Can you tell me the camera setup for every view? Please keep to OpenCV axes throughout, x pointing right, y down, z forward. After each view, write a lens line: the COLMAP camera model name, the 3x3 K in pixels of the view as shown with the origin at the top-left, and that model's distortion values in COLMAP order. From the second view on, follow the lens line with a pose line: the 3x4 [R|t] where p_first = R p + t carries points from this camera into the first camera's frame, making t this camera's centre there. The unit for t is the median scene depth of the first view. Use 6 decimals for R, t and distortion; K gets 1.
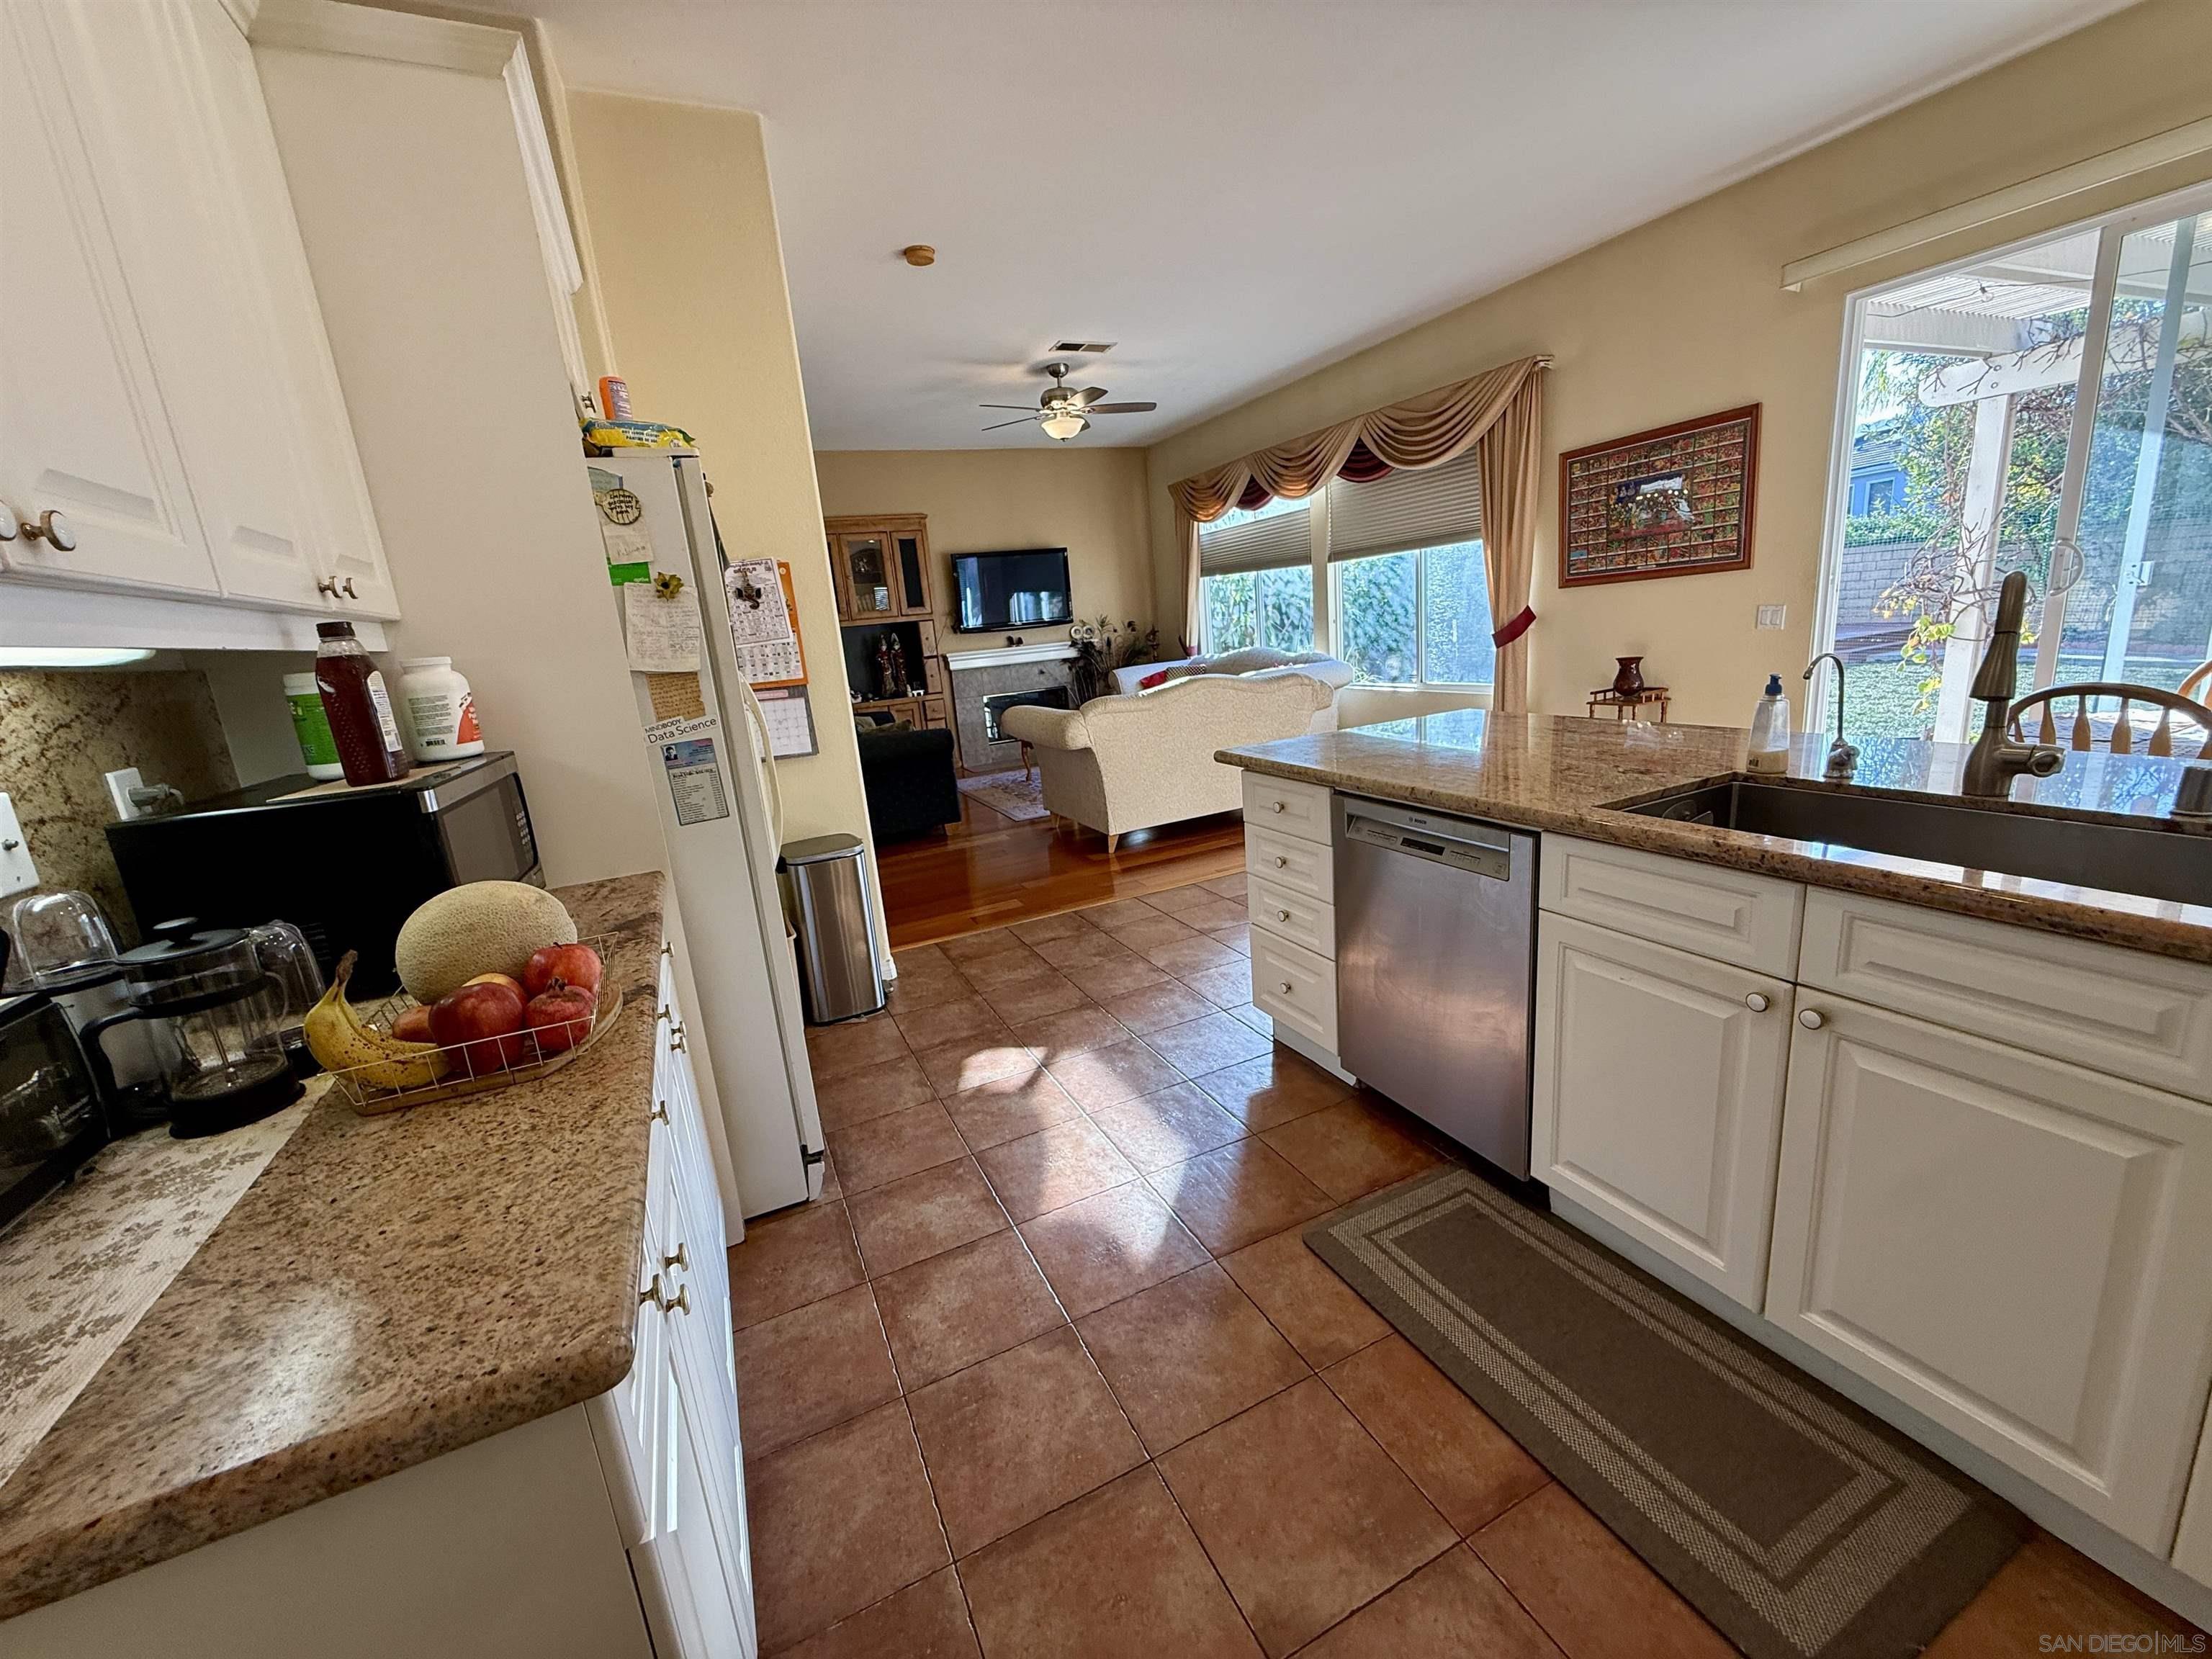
lens RADIAL K [[883.3, 0, 1101.3], [0, 883.3, 827.7], [0, 0, 1]] dist [-0.000626, 0.000616]
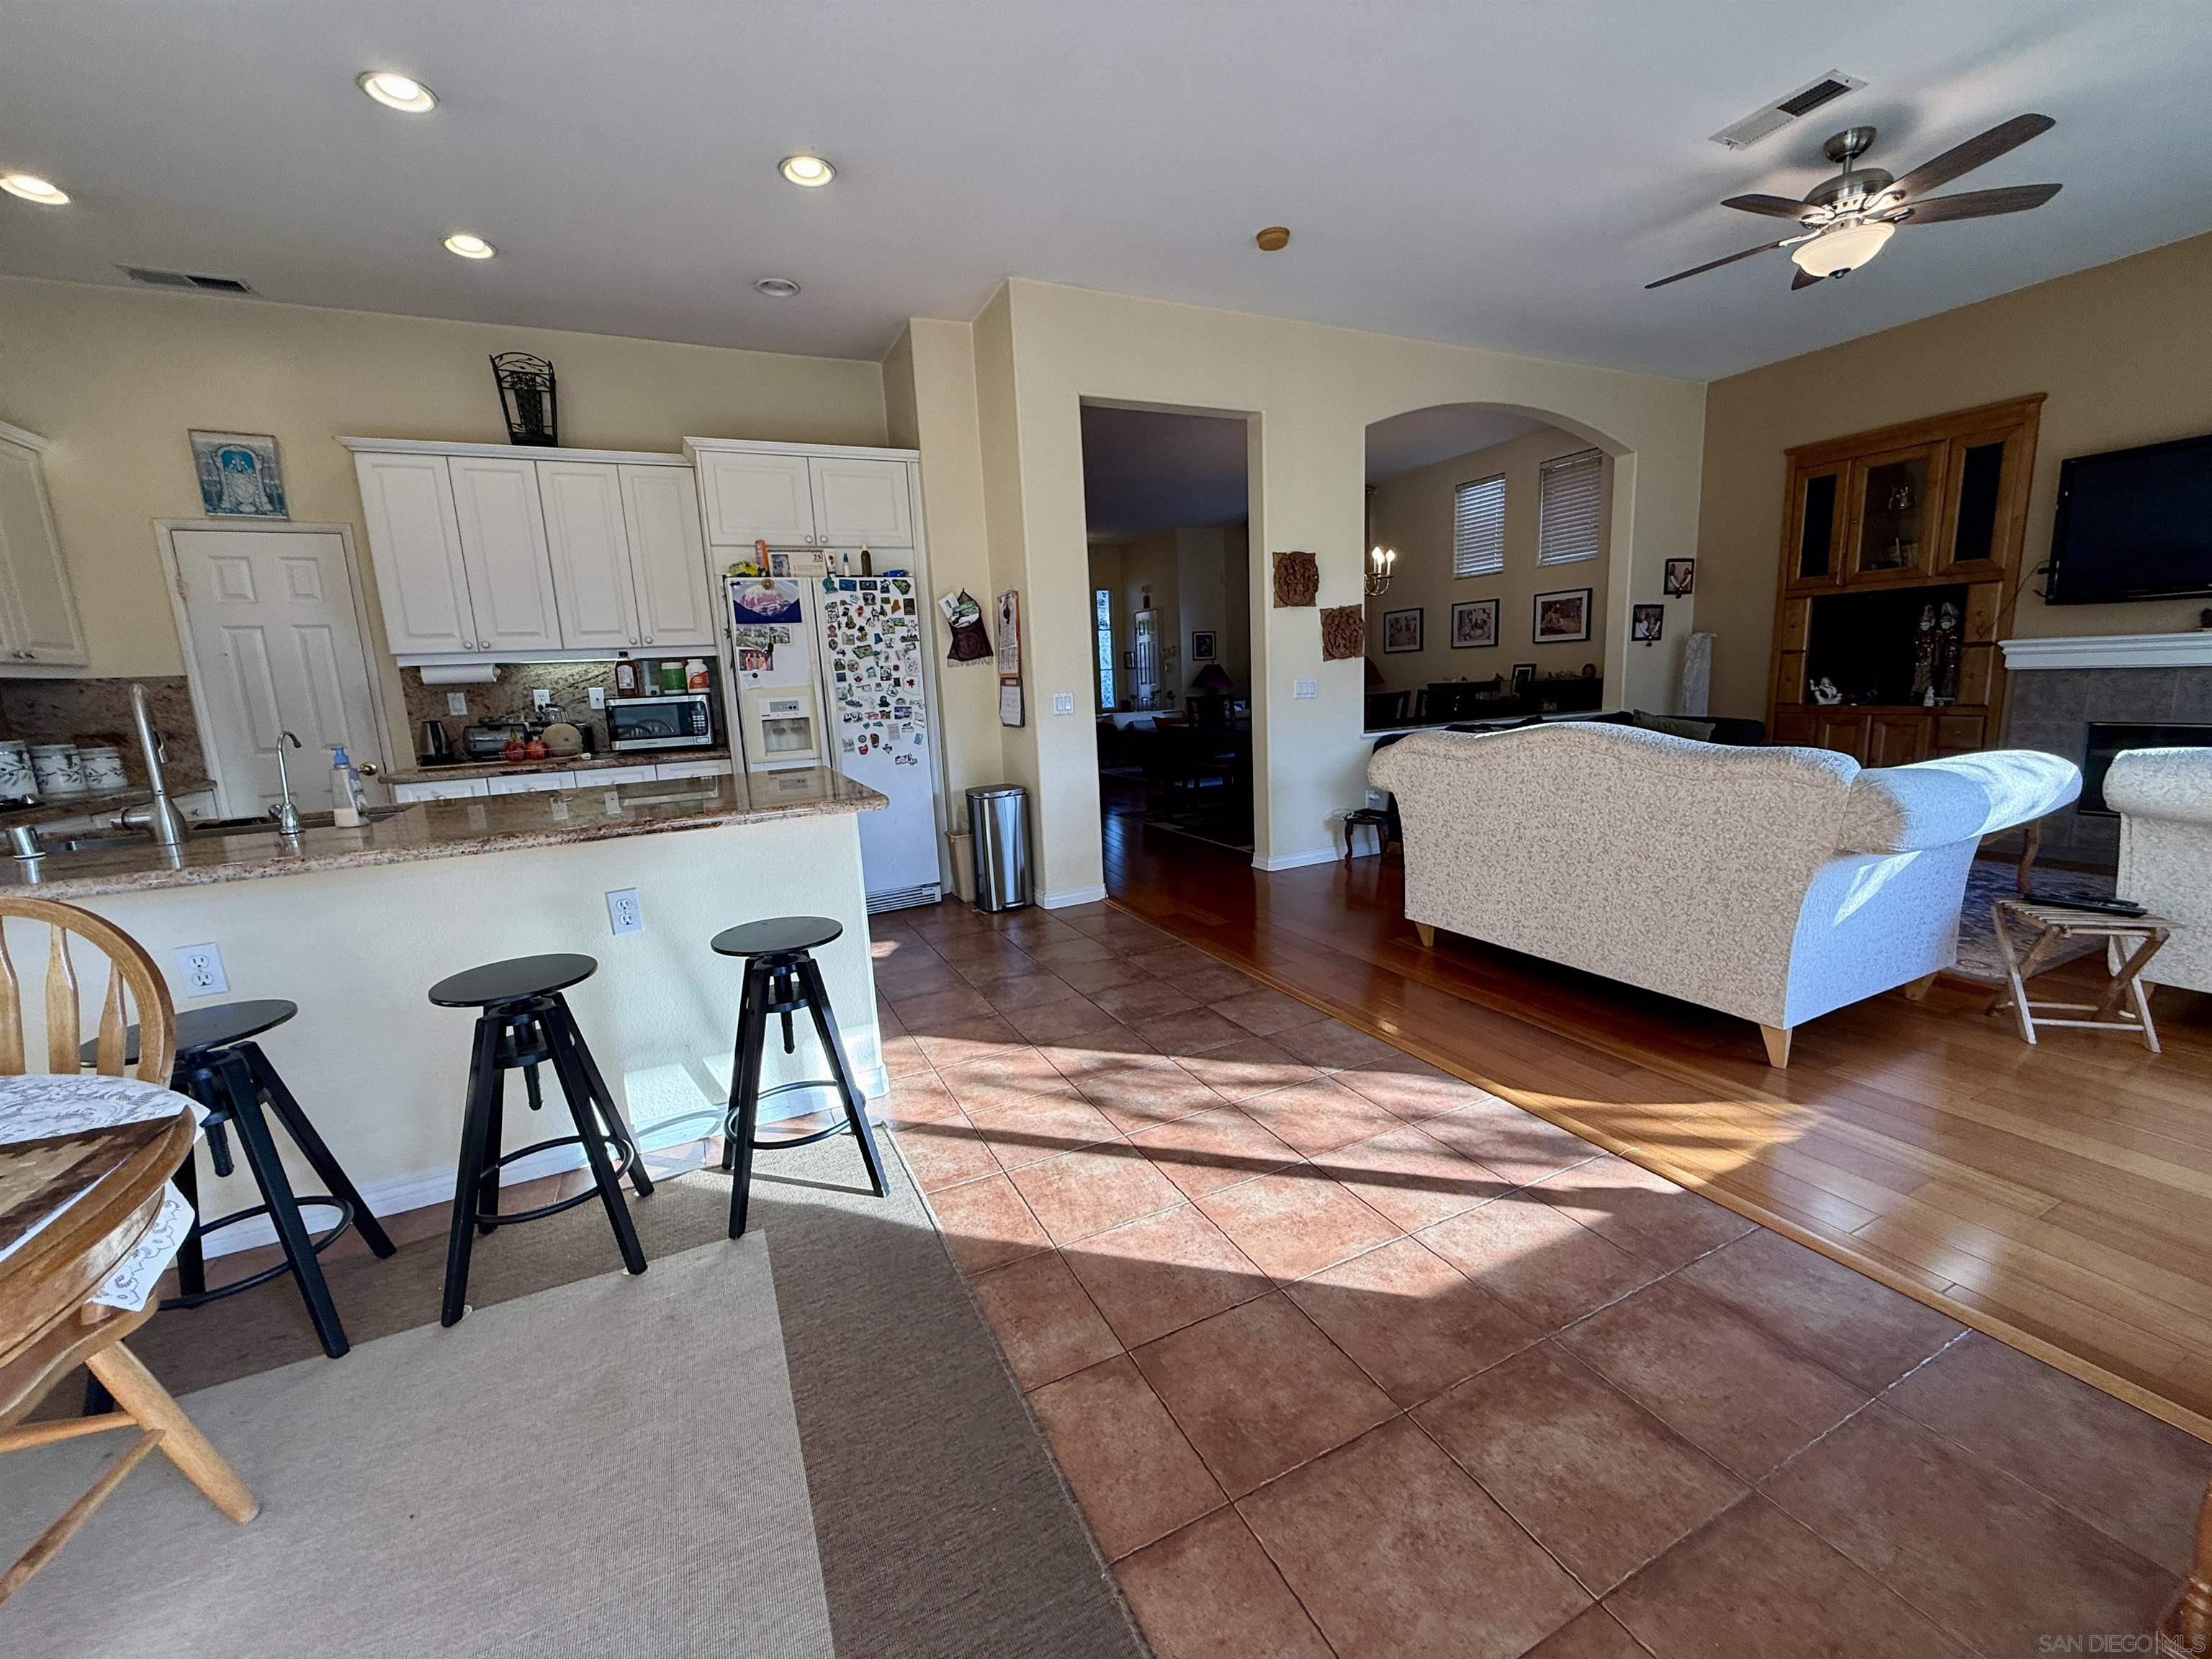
lens RADIAL K [[883.3, 0, 1101.3], [0, 883.3, 827.7], [0, 0, 1]] dist [-0.000626, 0.000616]
pose [[0.005956, 0.257883, -0.966158, 1.102523], [-0.182056, 0.950307, 0.252530, -0.318073], [0.983270, 0.174391, 0.052609, 1.102104]]
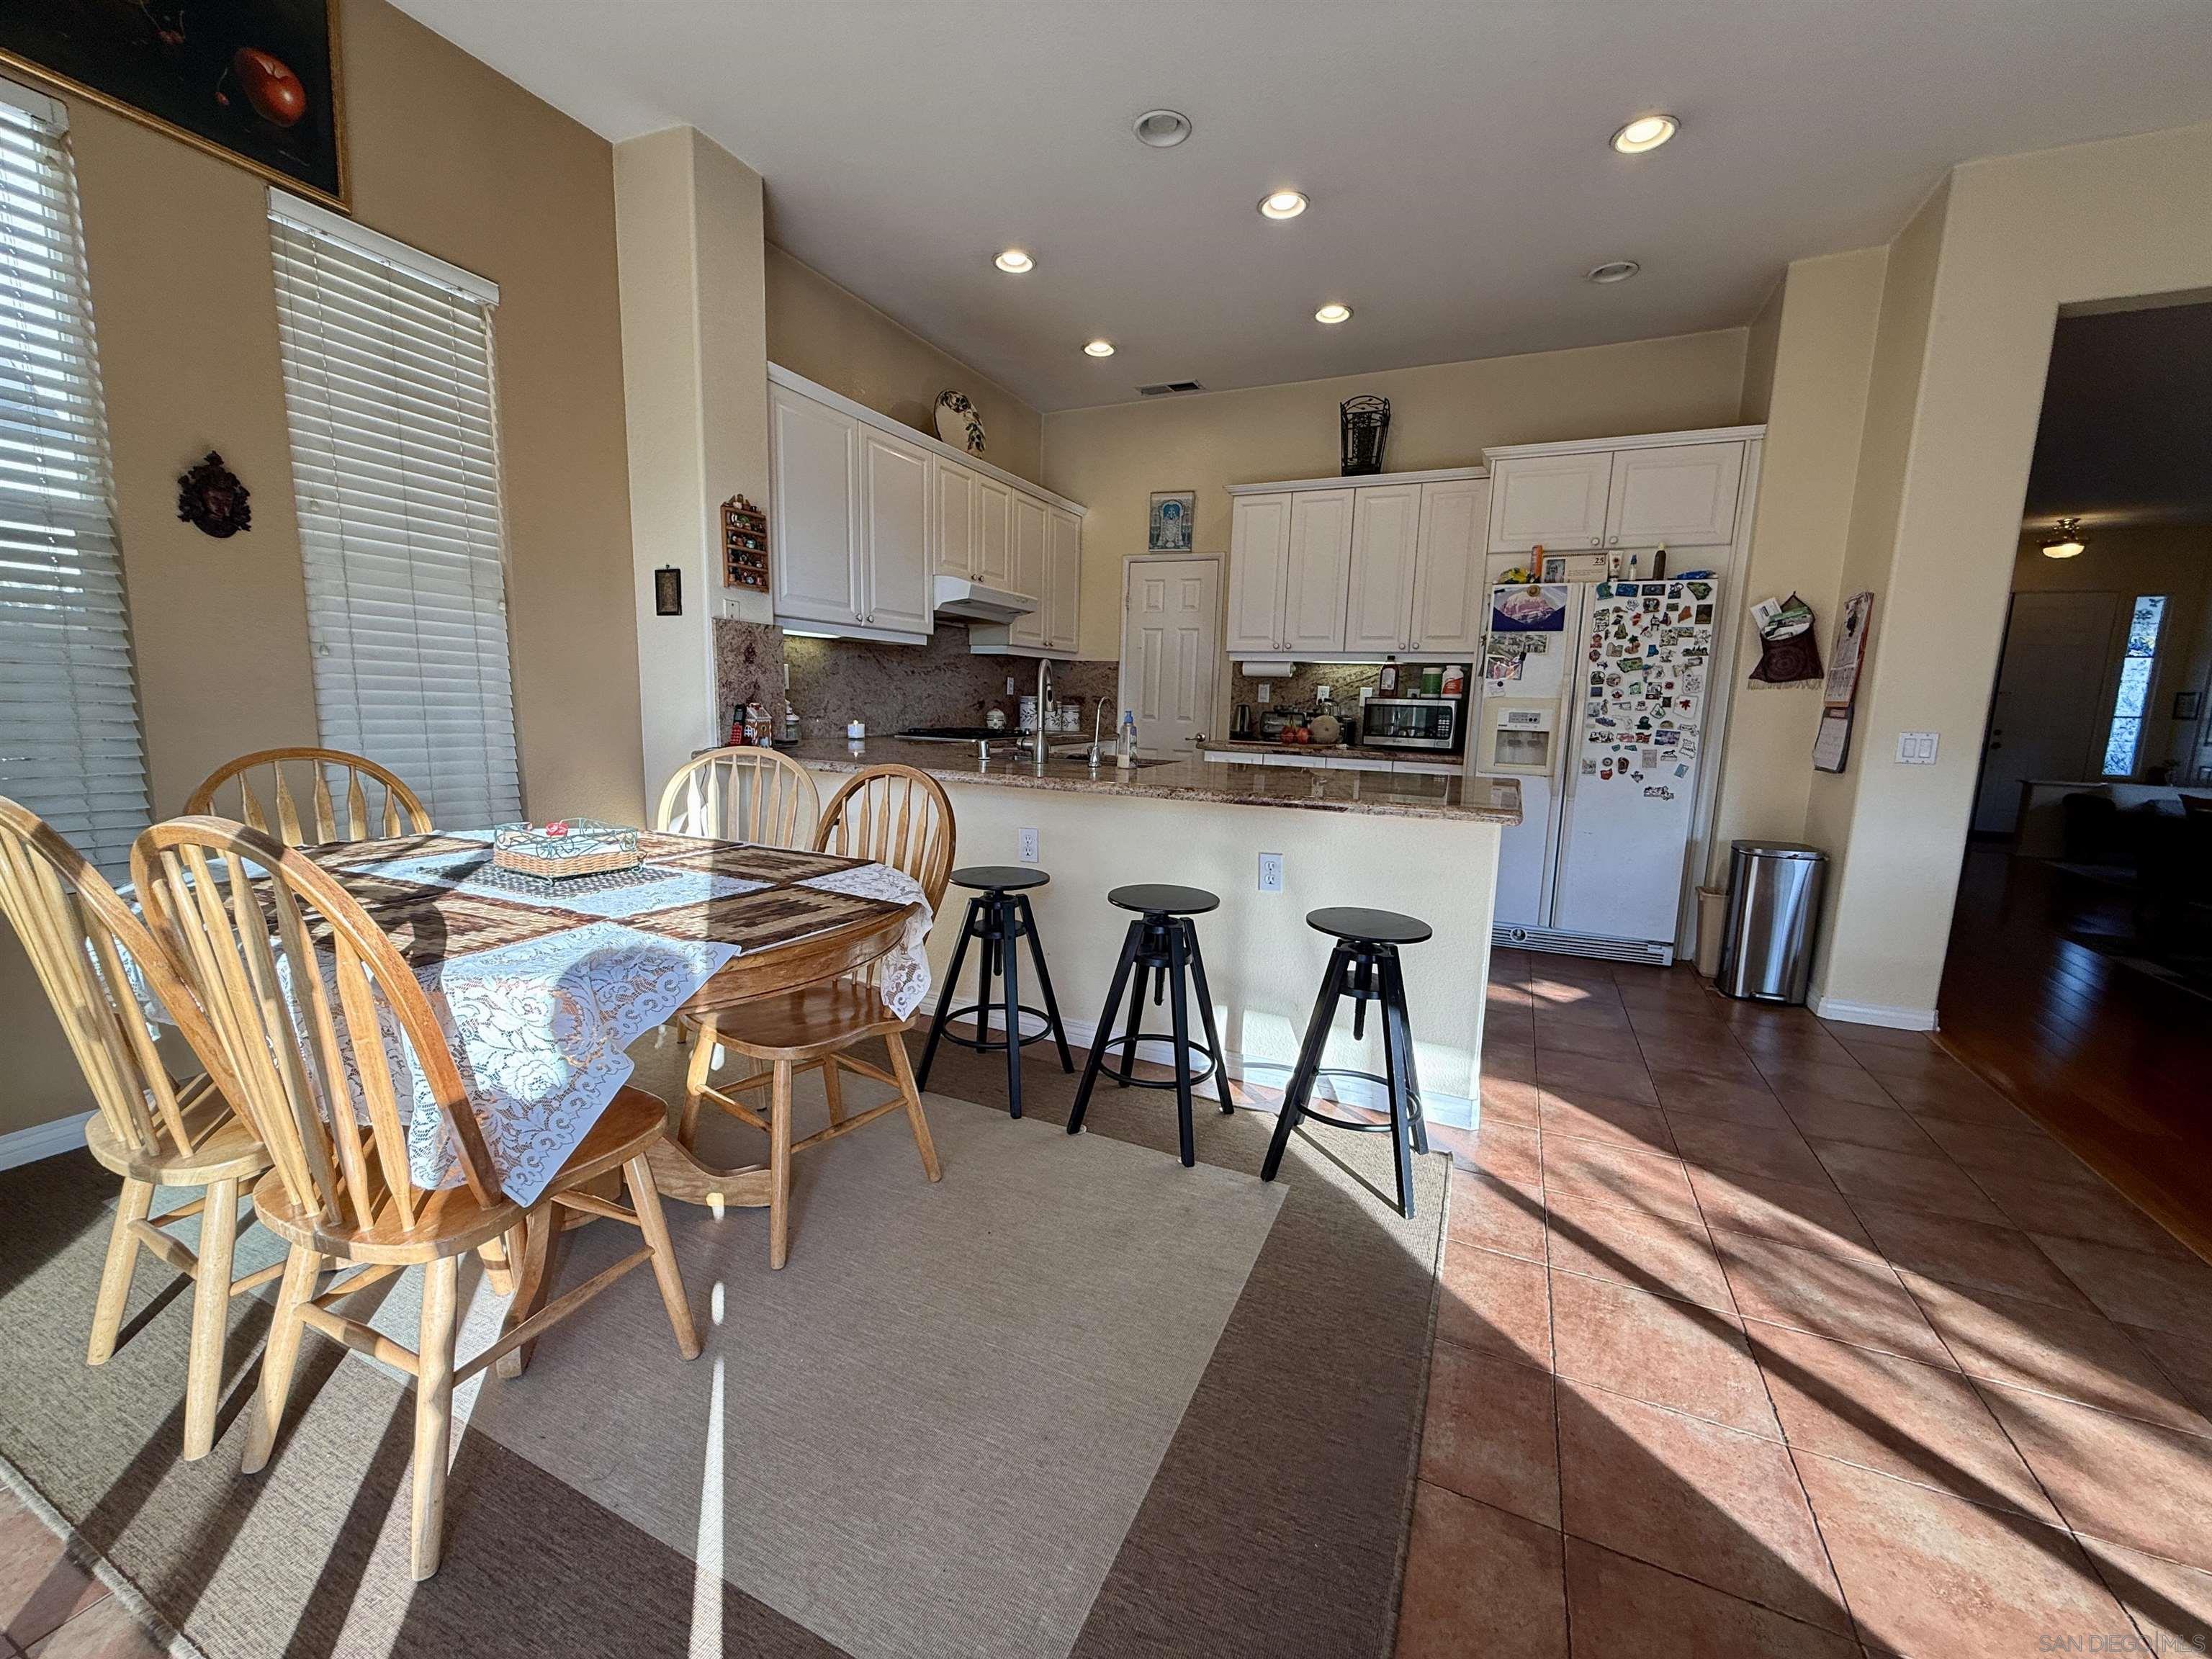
lens RADIAL K [[883.3, 0, 1101.3], [0, 883.3, 827.7], [0, 0, 1]] dist [-0.000626, 0.000616]
pose [[-0.769234, 0.157885, -0.619154, 1.051325], [-0.109103, 0.922307, 0.370738, -0.328806], [0.629584, 0.352736, -0.692244, 1.226492]]
